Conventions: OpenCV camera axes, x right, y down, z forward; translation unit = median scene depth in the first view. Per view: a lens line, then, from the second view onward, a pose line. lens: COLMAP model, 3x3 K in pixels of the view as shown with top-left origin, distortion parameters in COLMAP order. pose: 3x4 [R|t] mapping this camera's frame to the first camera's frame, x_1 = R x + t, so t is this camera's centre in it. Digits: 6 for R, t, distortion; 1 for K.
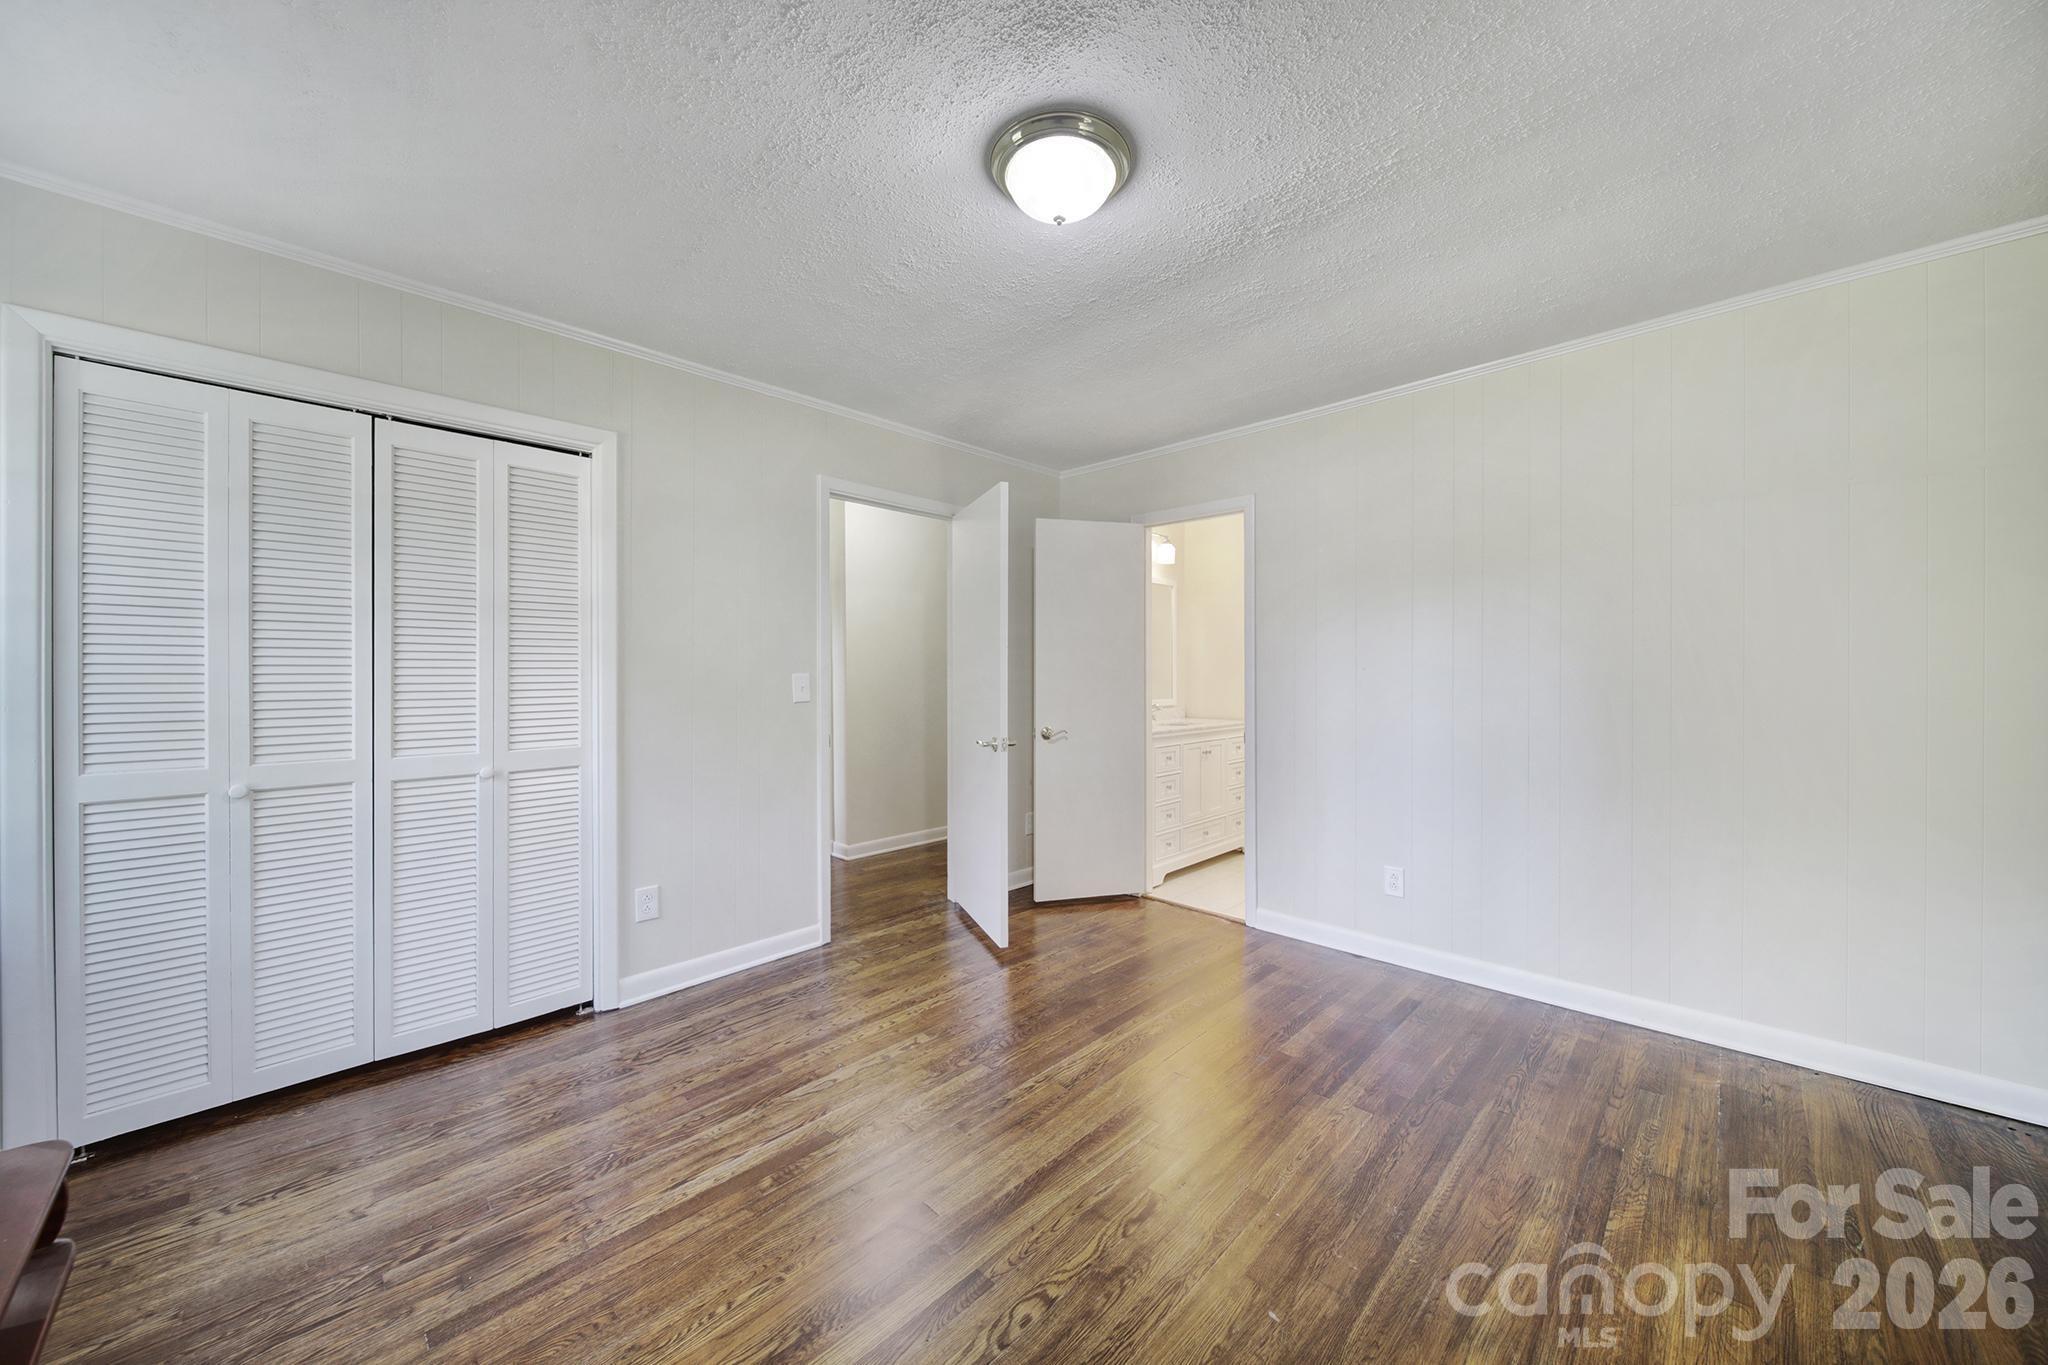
lens RADIAL K [[715.3, 0, 1026.5], [0, 715.3, 672.3], [0, 0, 1]] dist [0.001183, -0.001768]
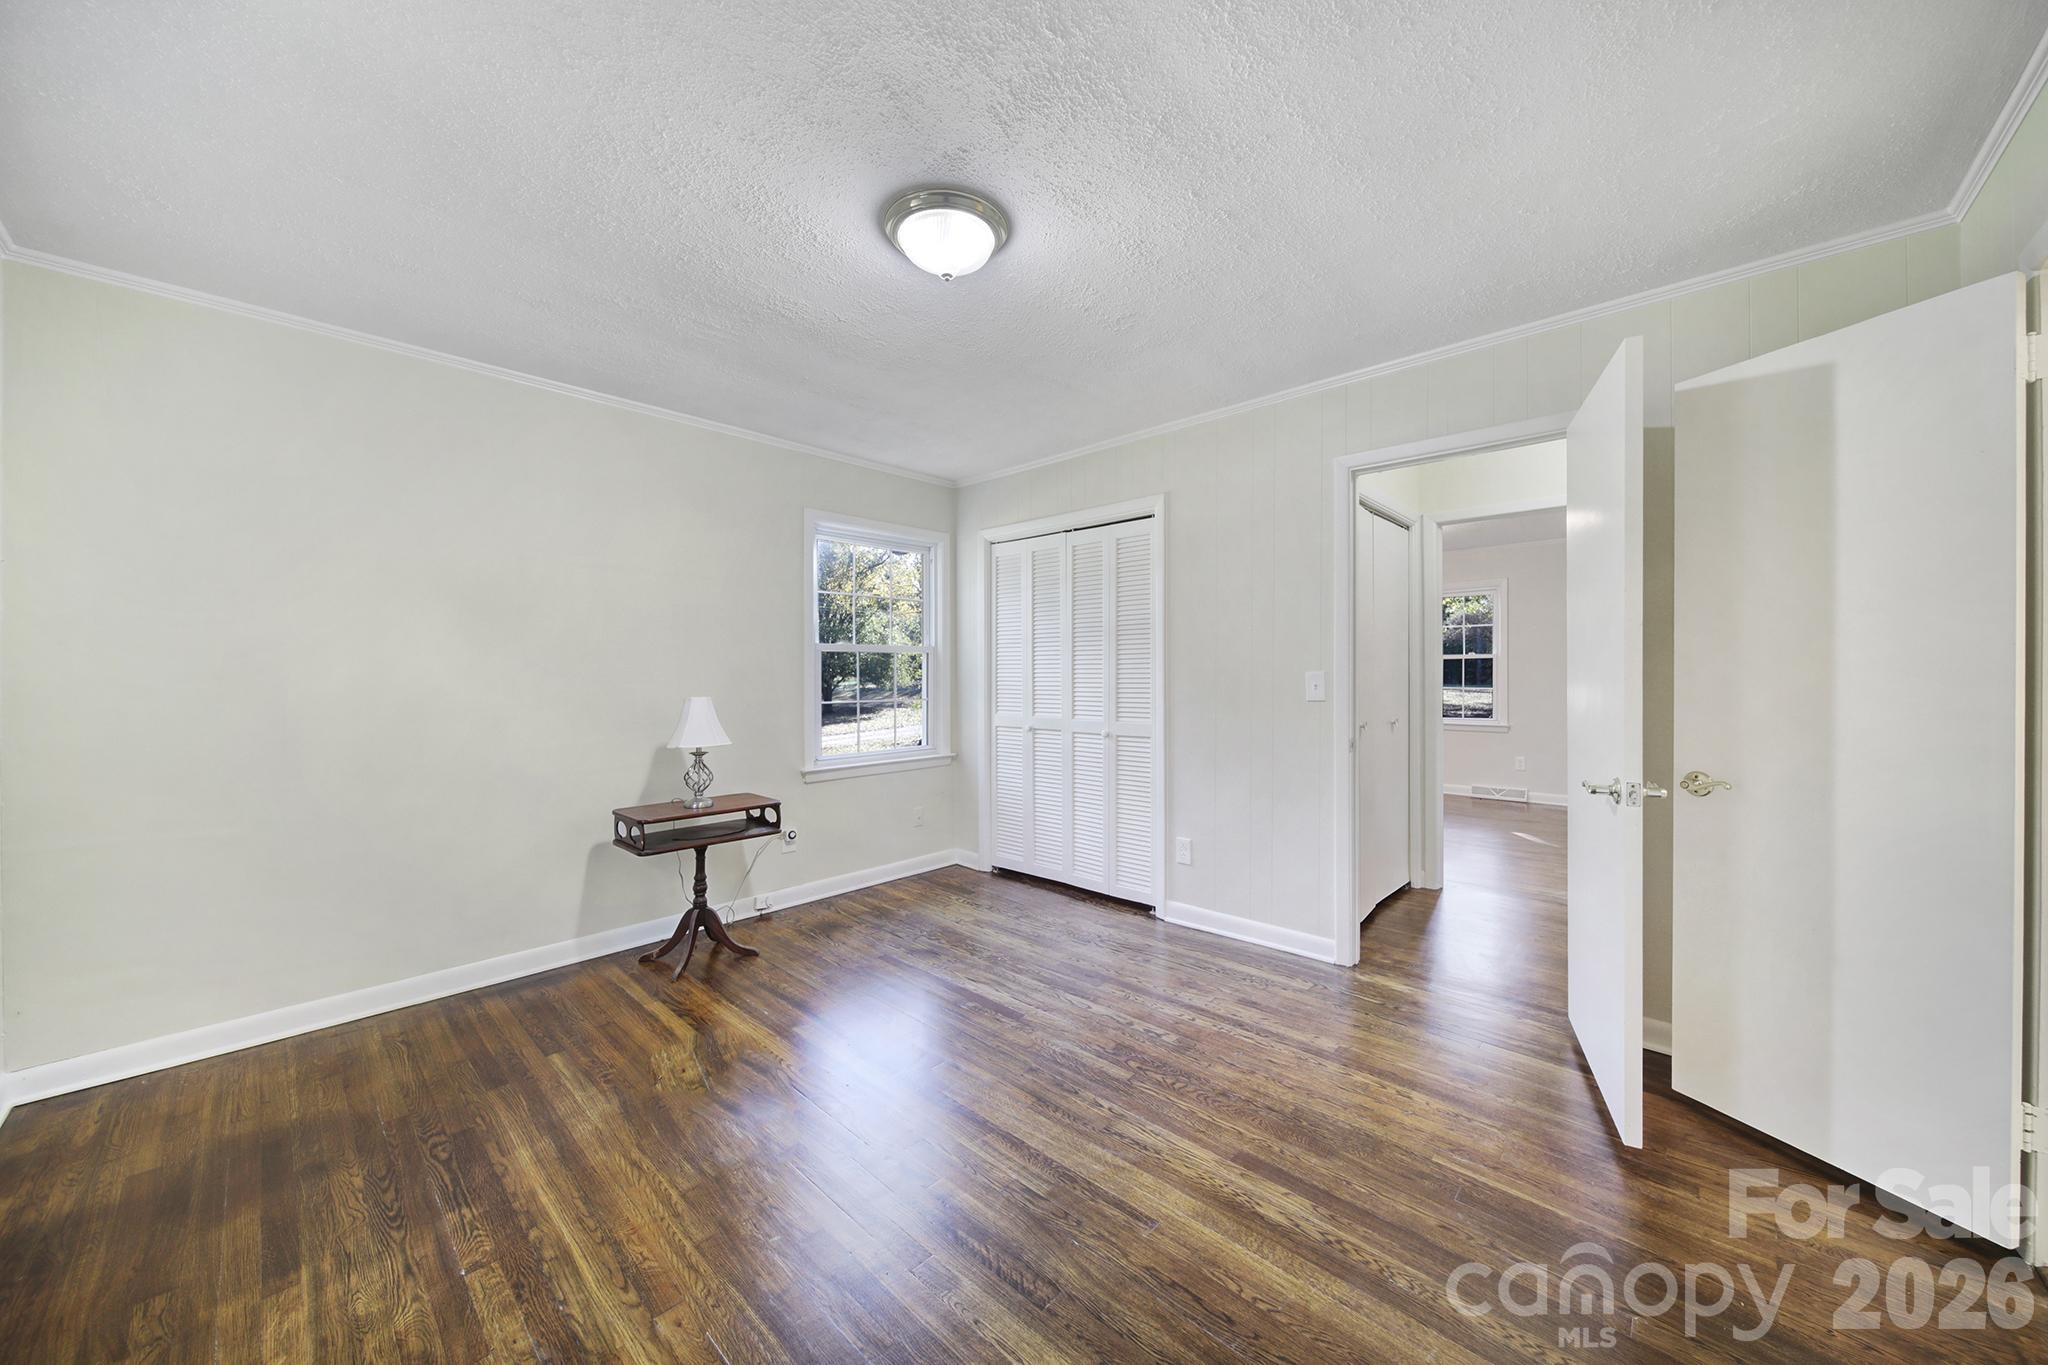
lens RADIAL K [[715.3, 0, 1027.8], [0, 715.3, 670.8], [0, 0, 1]] dist [0.001183, -0.001768]
pose [[0.034262, -0.001144, -0.999412, 0.843952], [0.005997, 0.999982, -0.000940, -0.000008], [0.999395, -0.005961, 0.034268, 0.770523]]
